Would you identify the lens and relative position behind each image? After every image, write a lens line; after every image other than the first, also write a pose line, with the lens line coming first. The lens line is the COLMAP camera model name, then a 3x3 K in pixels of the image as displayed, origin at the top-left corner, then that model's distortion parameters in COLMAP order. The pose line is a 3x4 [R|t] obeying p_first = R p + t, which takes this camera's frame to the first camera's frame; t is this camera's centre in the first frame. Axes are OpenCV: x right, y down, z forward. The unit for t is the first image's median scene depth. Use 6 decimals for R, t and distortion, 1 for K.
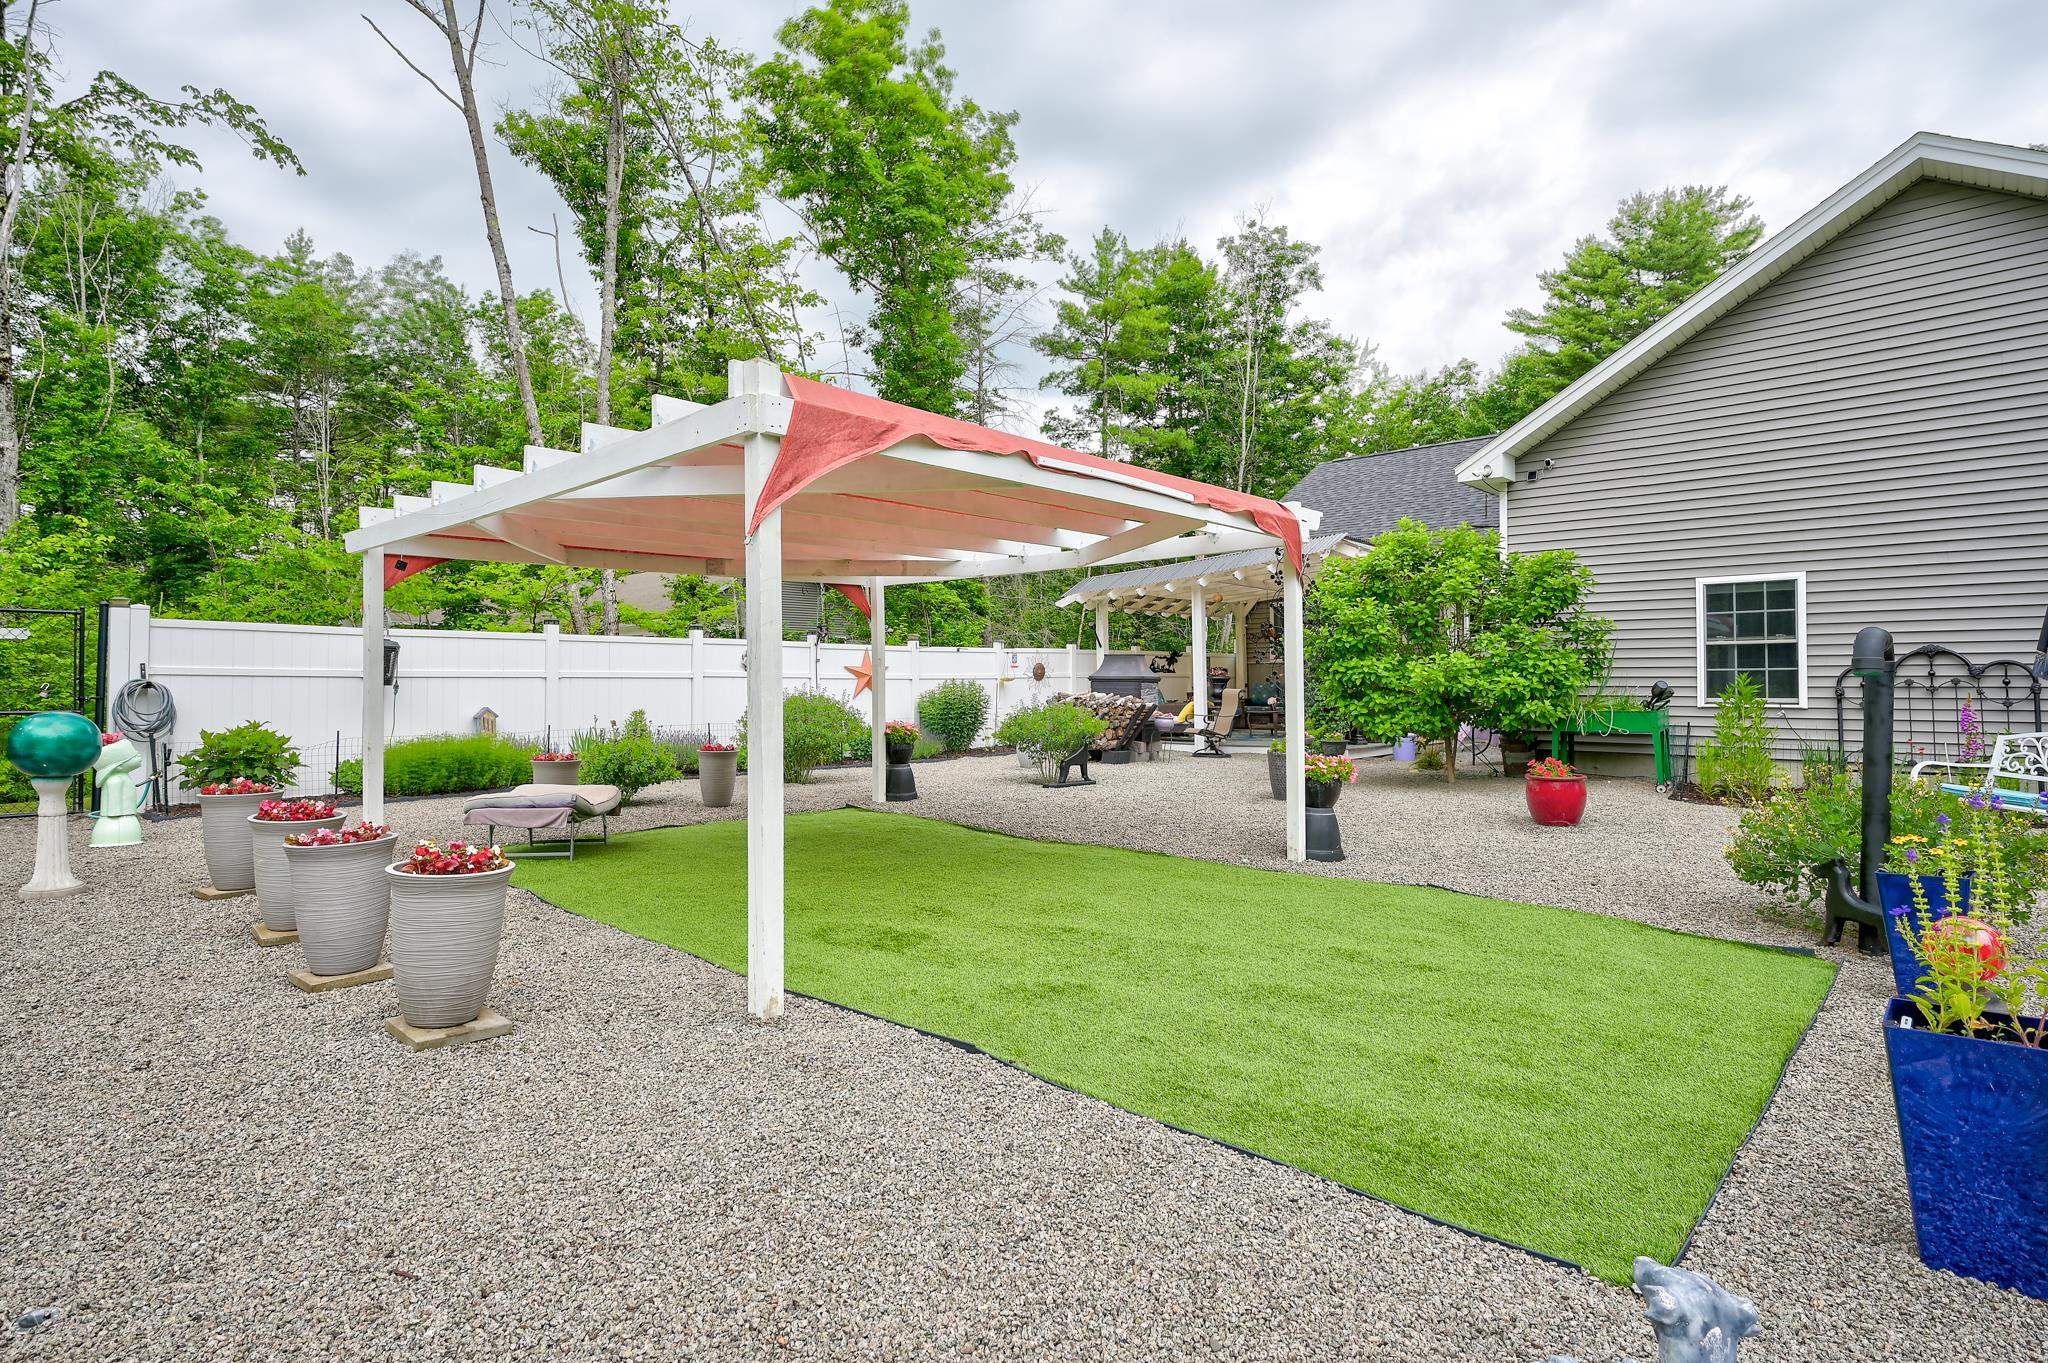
lens RADIAL K [[1030.2, 0, 1035.6], [0, 1030.2, 677.1], [0, 0, 1]] dist [-0.000321, 0.000767]
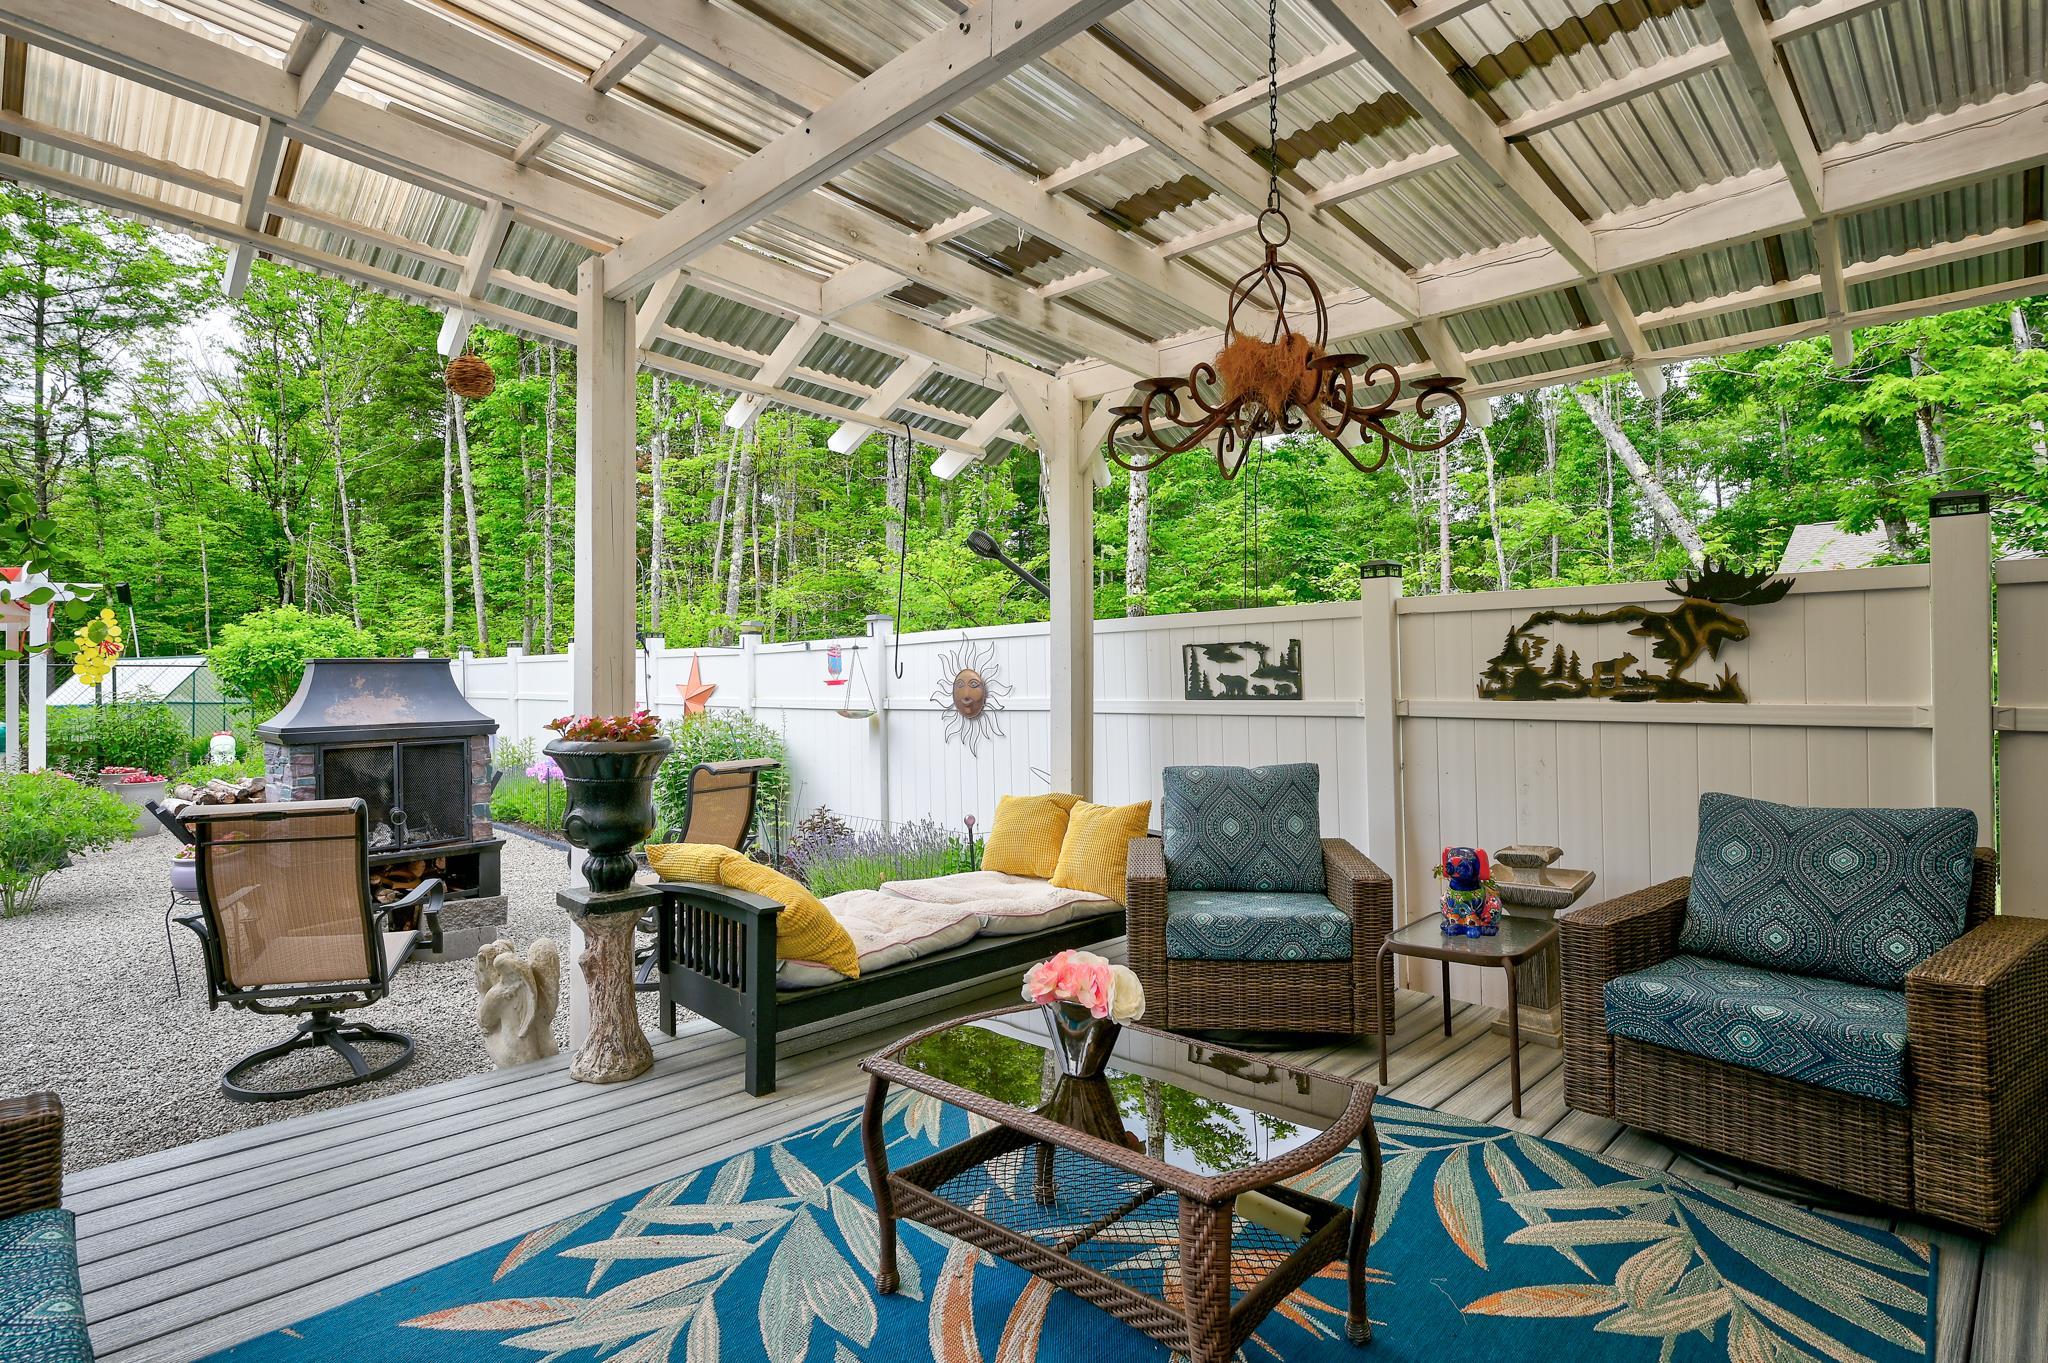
lens RADIAL K [[1030.2, 0, 1035.6], [0, 1030.2, 677.1], [0, 0, 1]] dist [-0.000321, 0.000767]
pose [[-0.026109, -0.010718, -0.999602, 0.161404], [0.001643, 0.999941, -0.010764, -0.003299], [0.999658, -0.001924, -0.026090, 0.463402]]
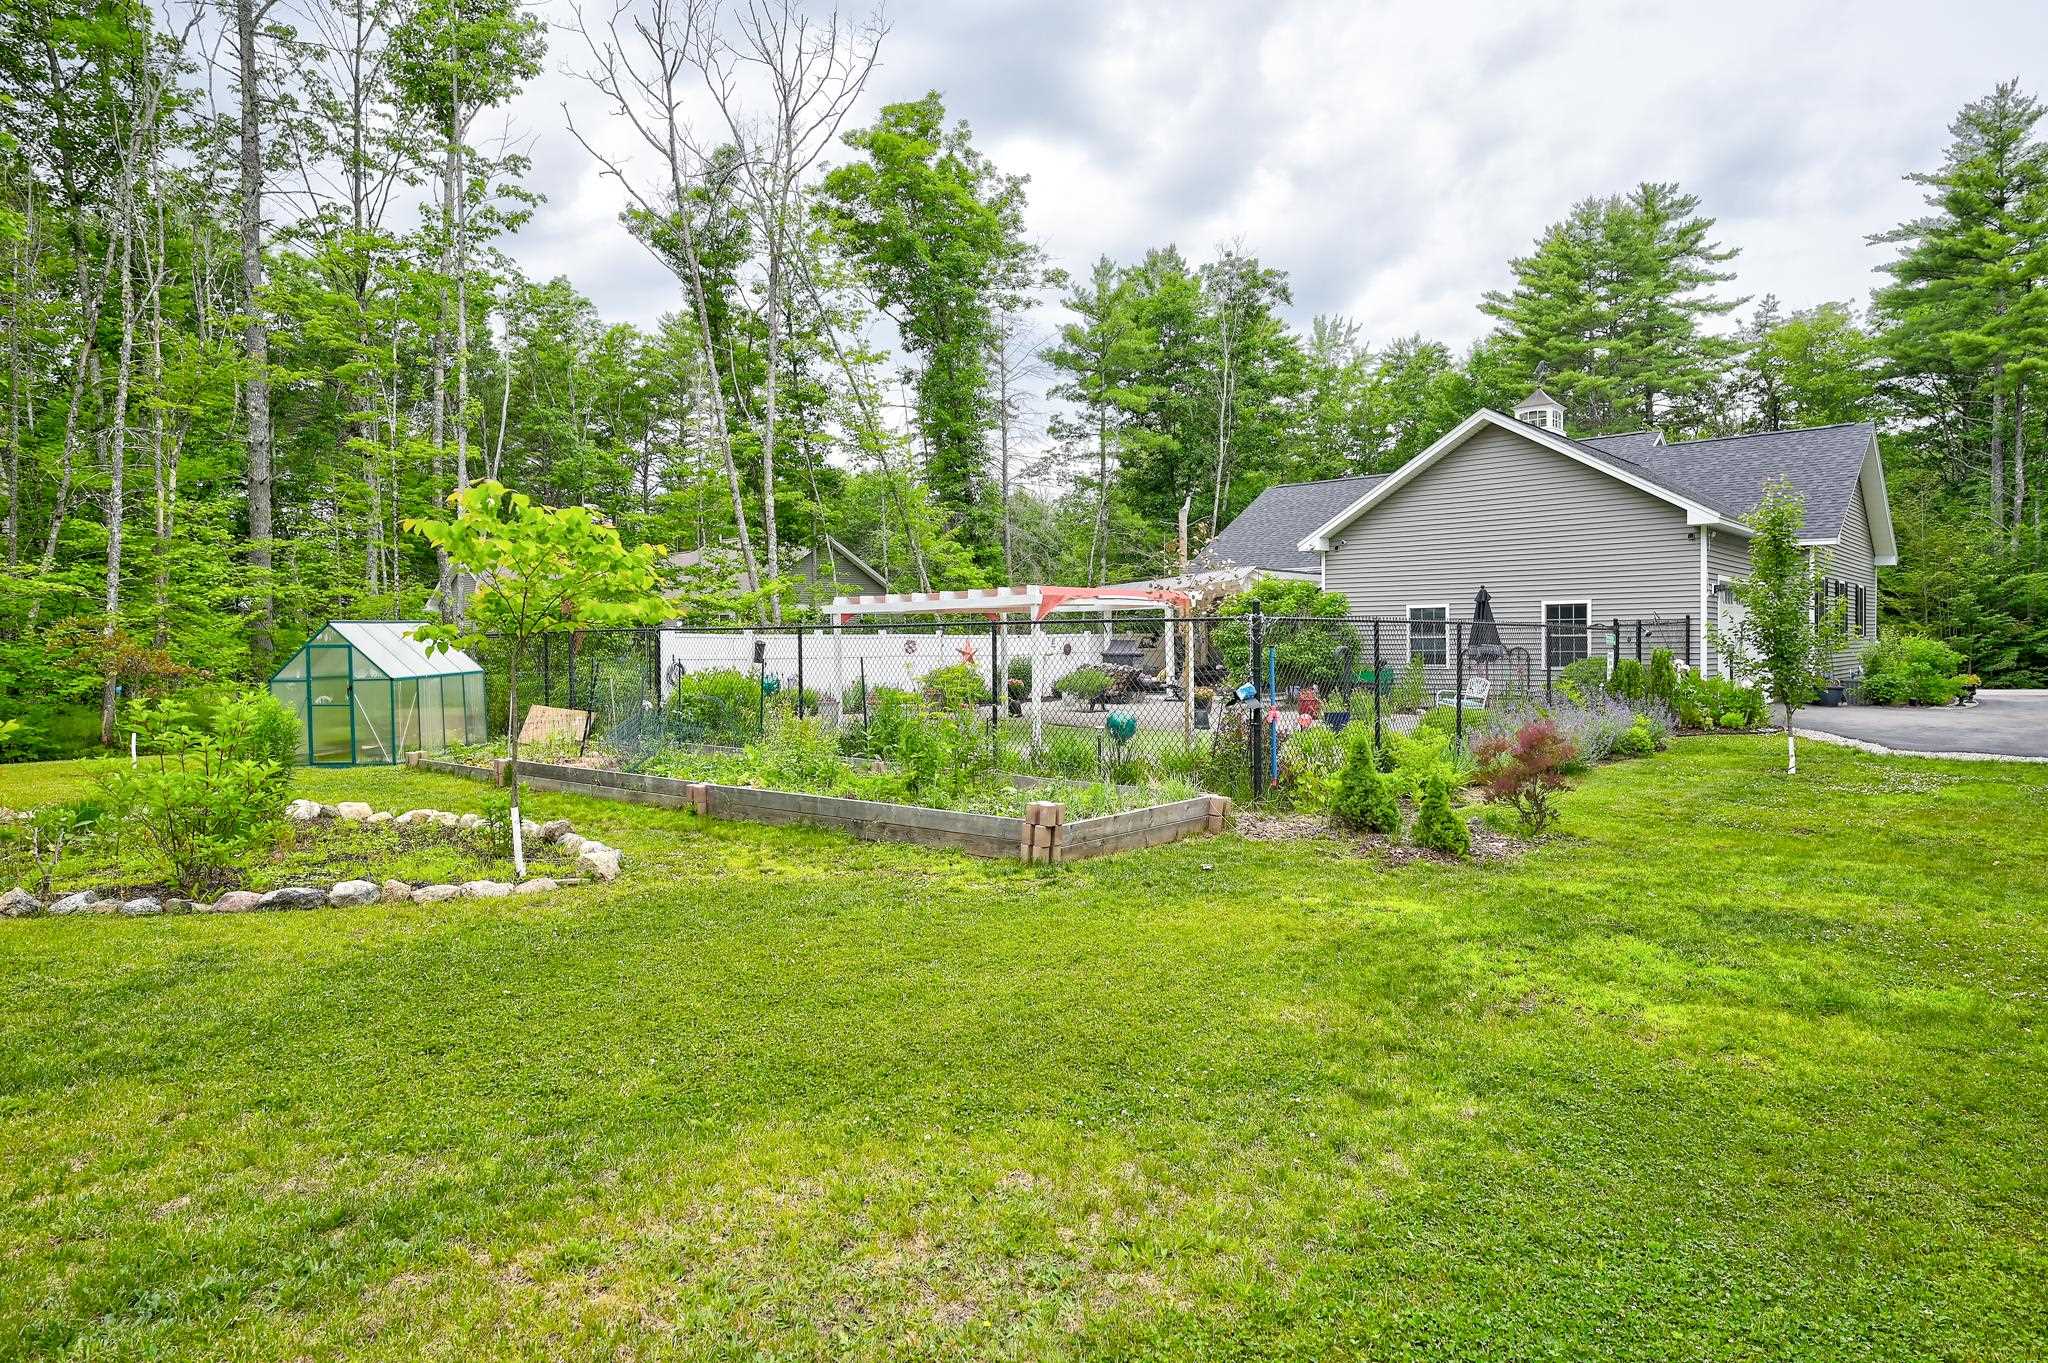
lens RADIAL K [[1194.6, 0, 1032.4], [0, 1194.6, 672.6], [0, 0, 1]] dist [-0.001232, 0.000190]
pose [[0.999874, -0.007106, 0.014184, -0.033406], [0.006697, 0.999566, 0.028692, -0.009781], [-0.014381, -0.028594, 0.999488, -0.353473]]
